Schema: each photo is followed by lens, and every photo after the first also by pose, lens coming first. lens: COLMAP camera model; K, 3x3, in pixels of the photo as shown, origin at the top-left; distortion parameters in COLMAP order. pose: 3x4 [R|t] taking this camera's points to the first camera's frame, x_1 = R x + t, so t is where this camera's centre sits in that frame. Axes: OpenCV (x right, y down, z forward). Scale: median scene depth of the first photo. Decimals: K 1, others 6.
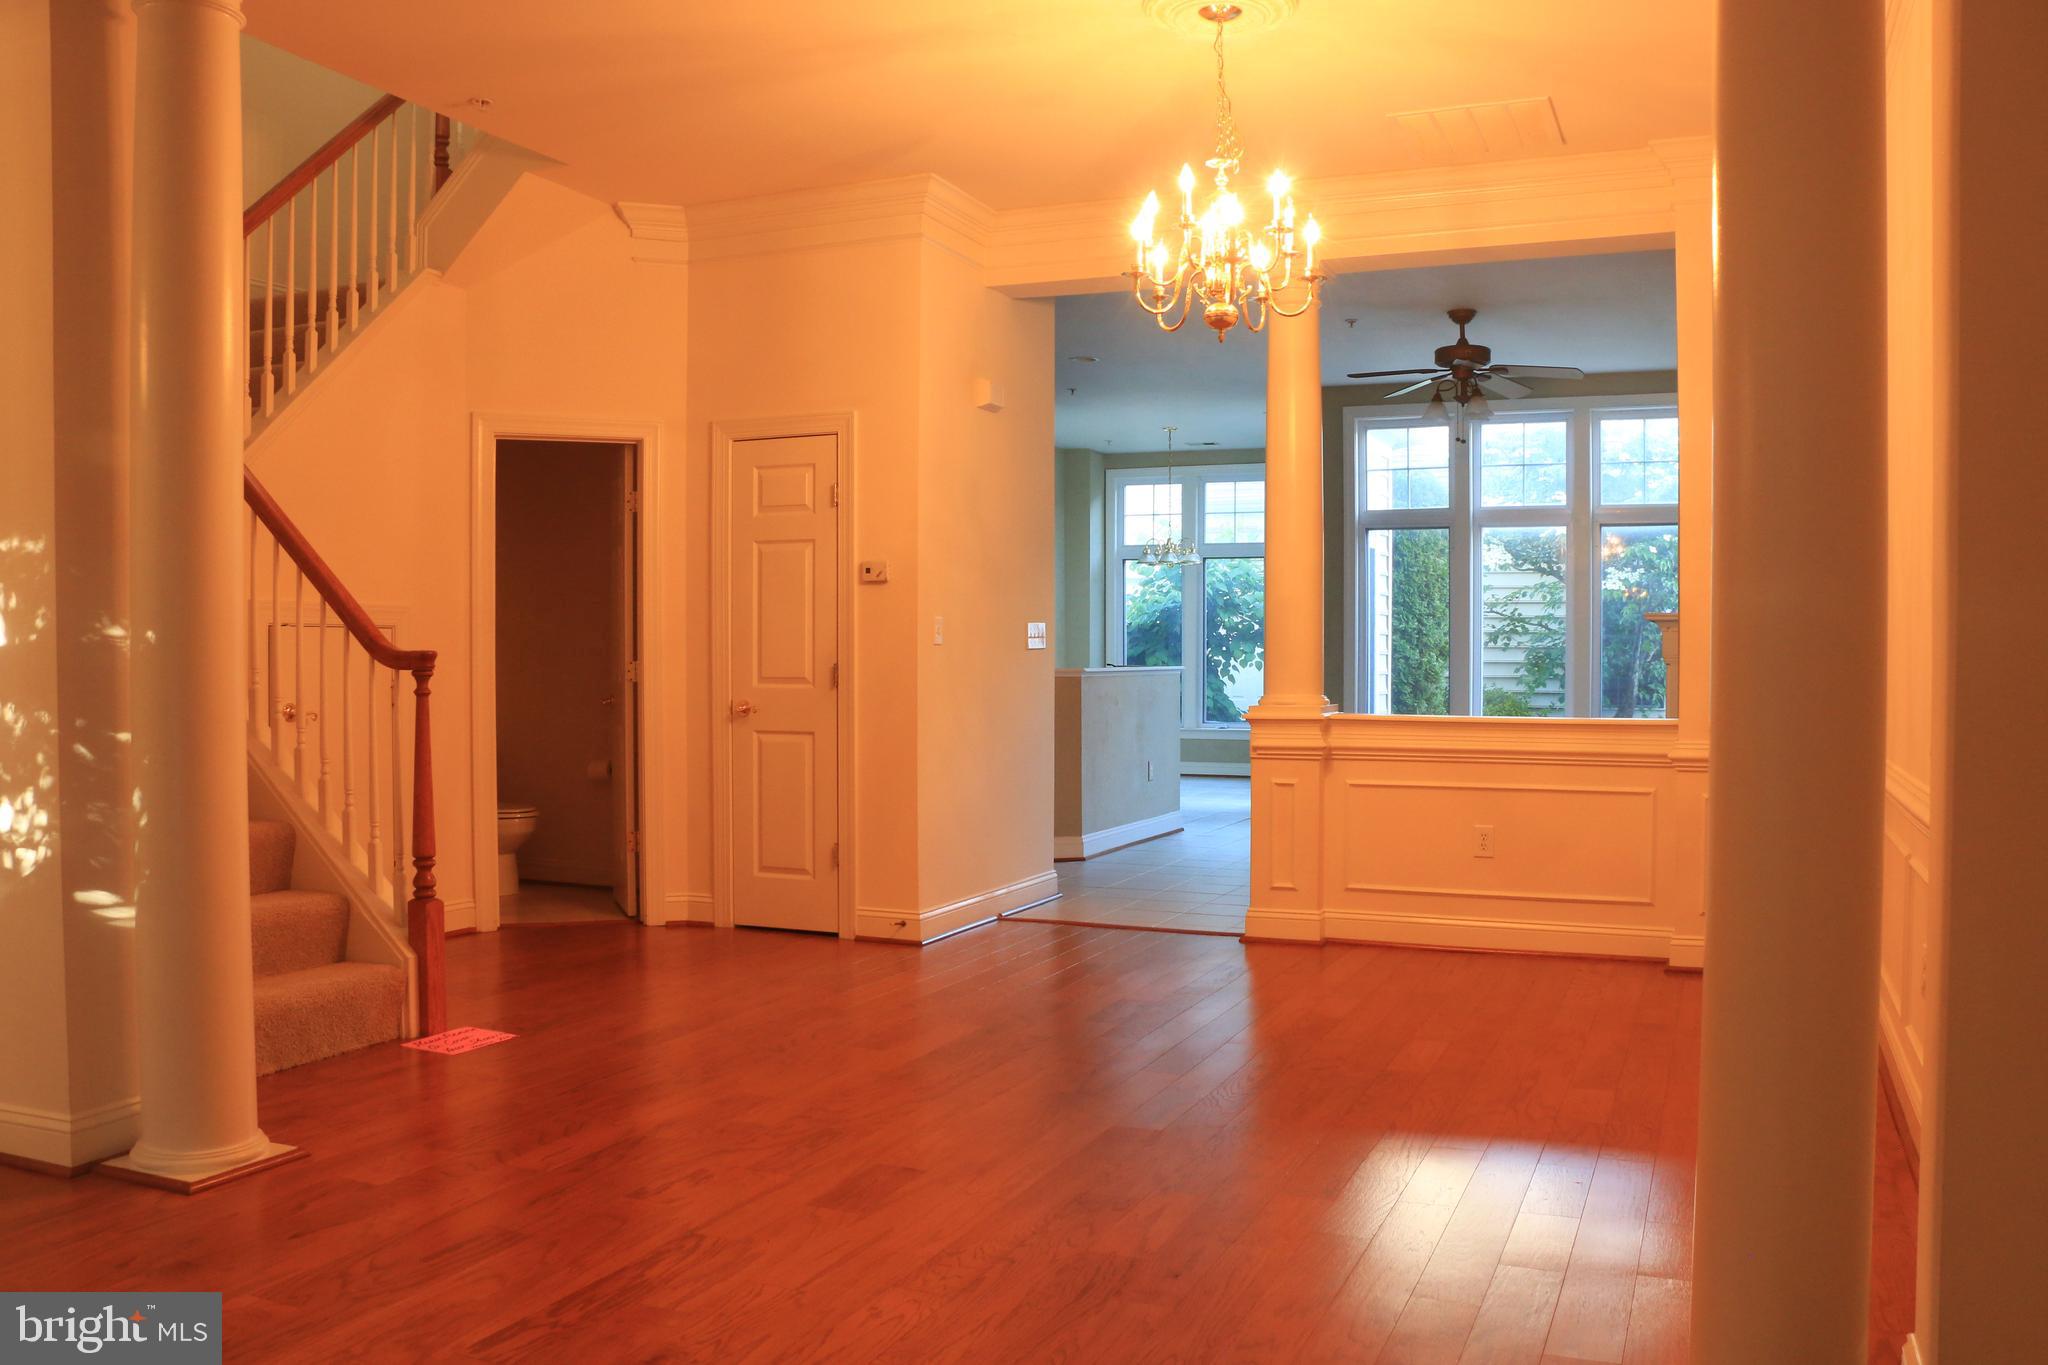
lens RADIAL K [[1692.1, 0, 1024.0], [0, 1692.1, 682.5], [0, 0, 1]] dist [-0.200235, 0.192192]
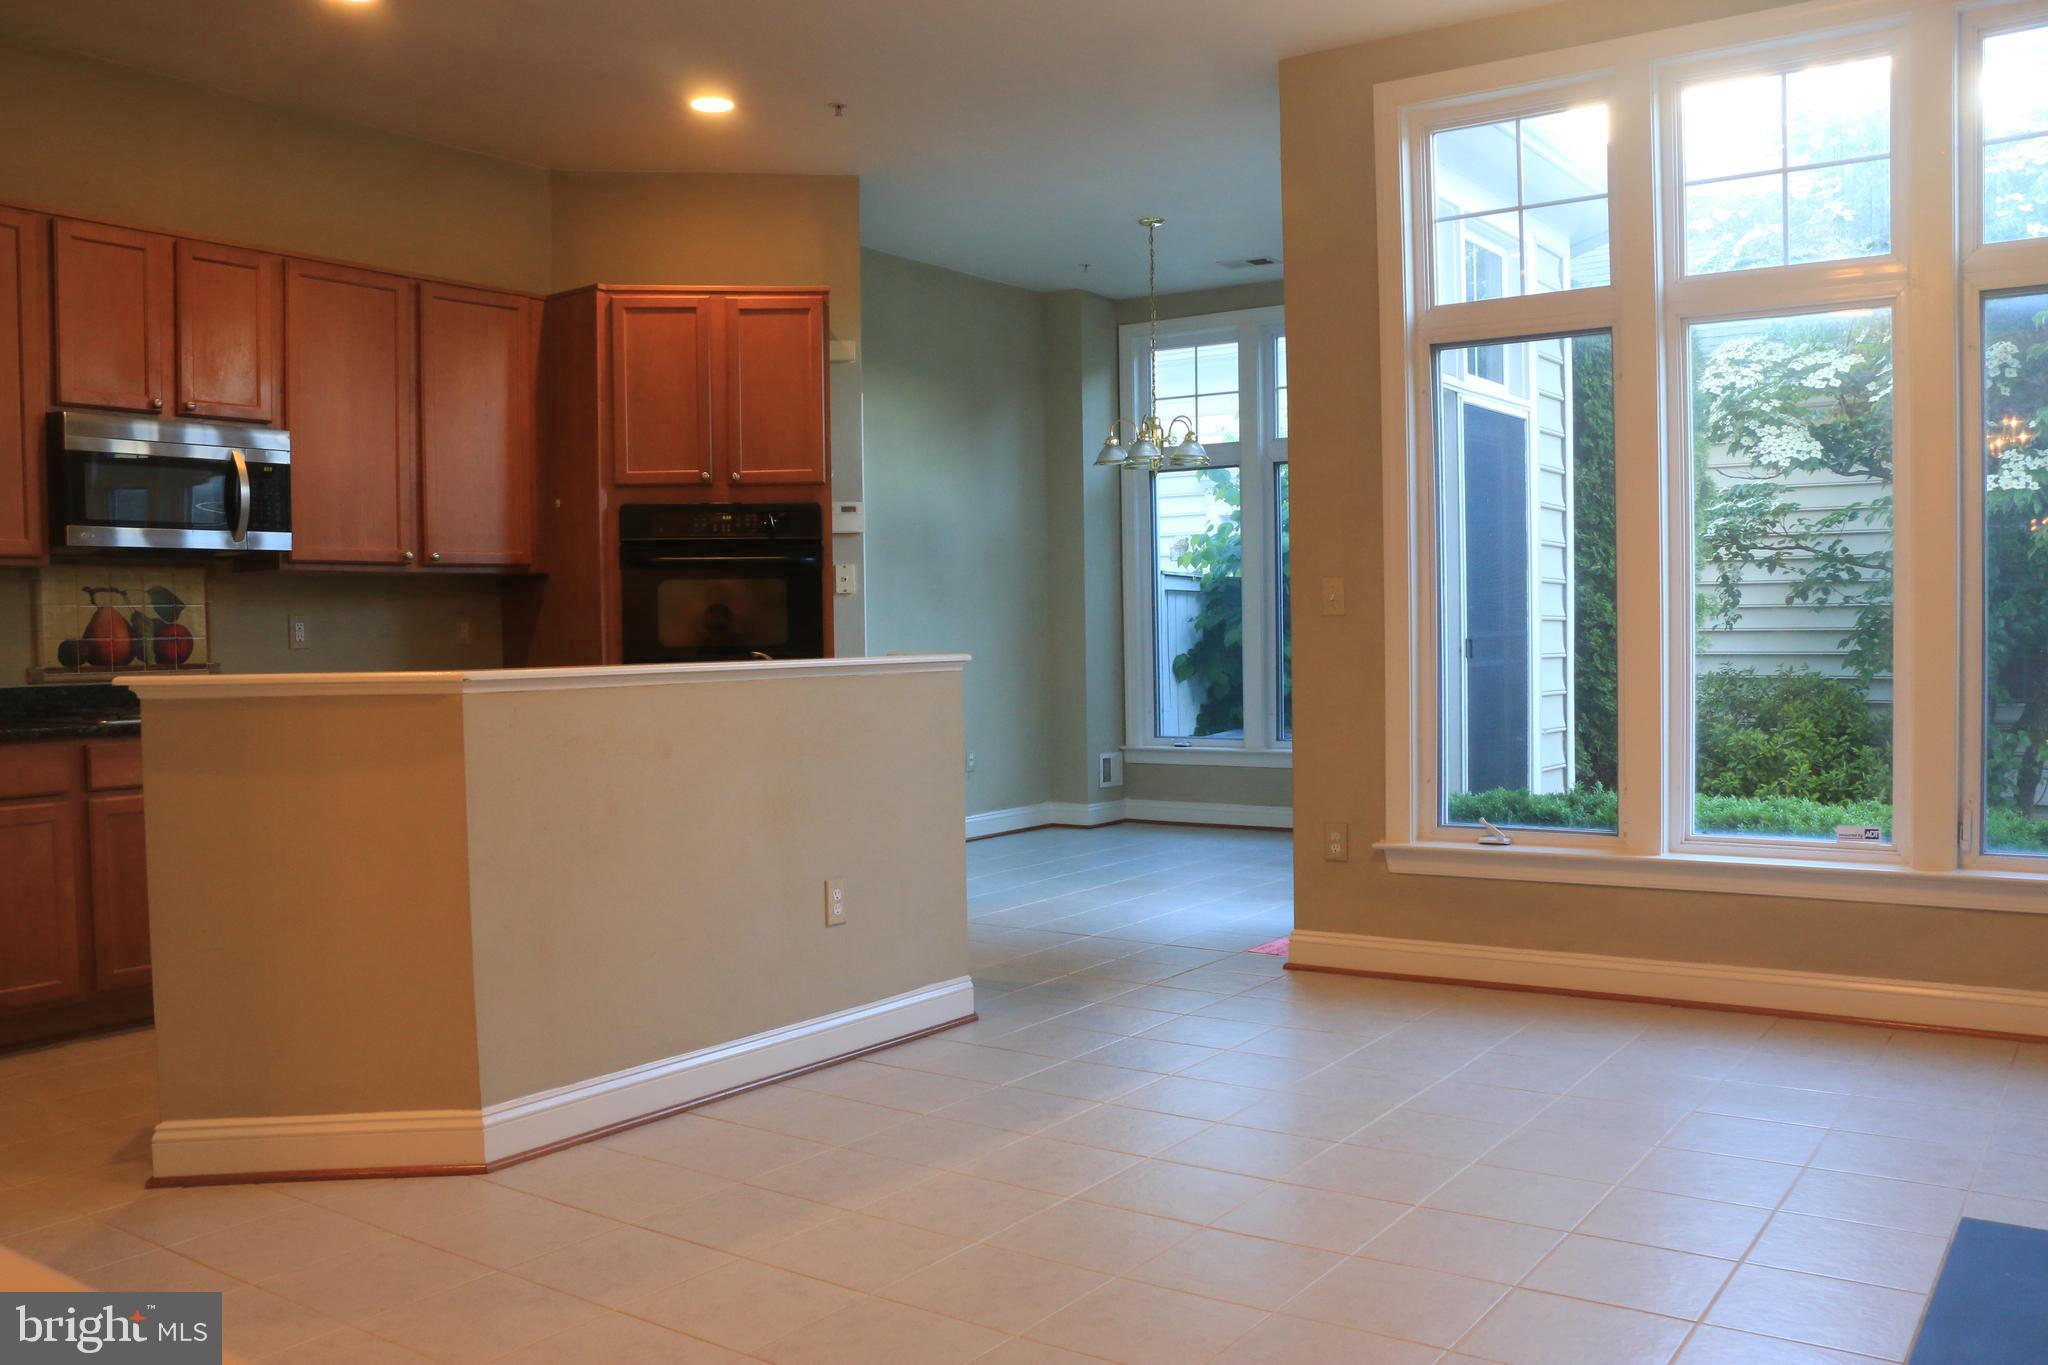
lens RADIAL K [[1692.1, 0, 1024.0], [0, 1692.1, 682.5], [0, 0, 1]] dist [-0.200235, 0.192192]
pose [[0.978486, -0.010108, -0.206065, 0.129340], [0.013121, 0.999826, 0.013256, -0.005027], [0.205896, -0.015674, 0.978448, 0.367042]]
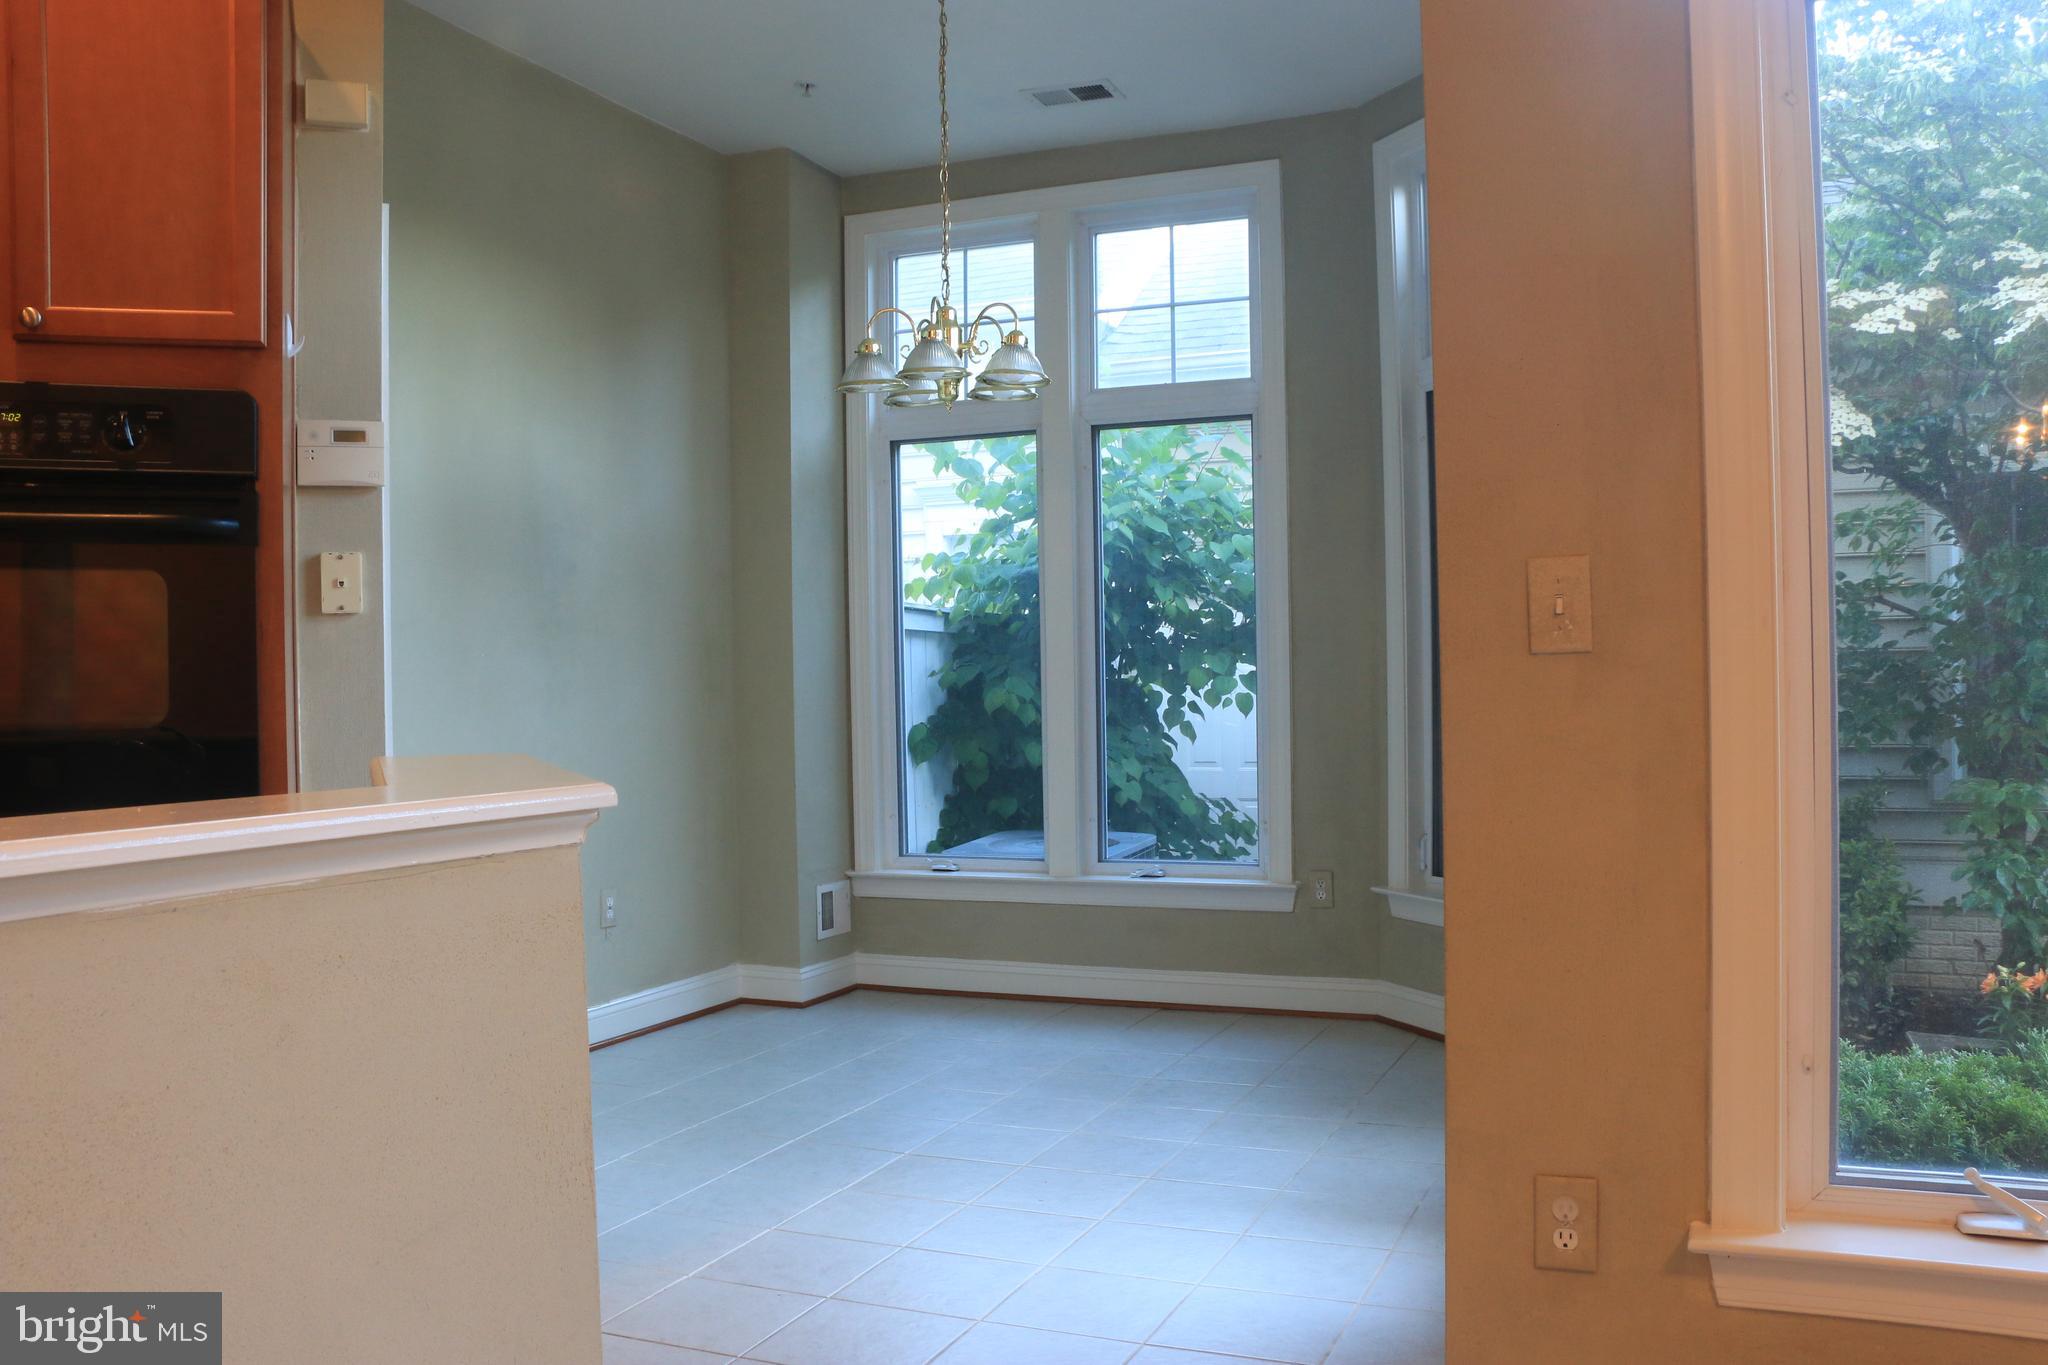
lens RADIAL K [[1677.6, 0, 1024.0], [0, 1677.6, 682.5], [0, 0, 1]] dist [-0.146518, 0.095749]
pose [[0.999801, -0.018120, 0.008293, 0.079160], [0.018260, 0.999685, -0.017191, -0.009240], [-0.007979, 0.017339, 0.999818, 0.571517]]
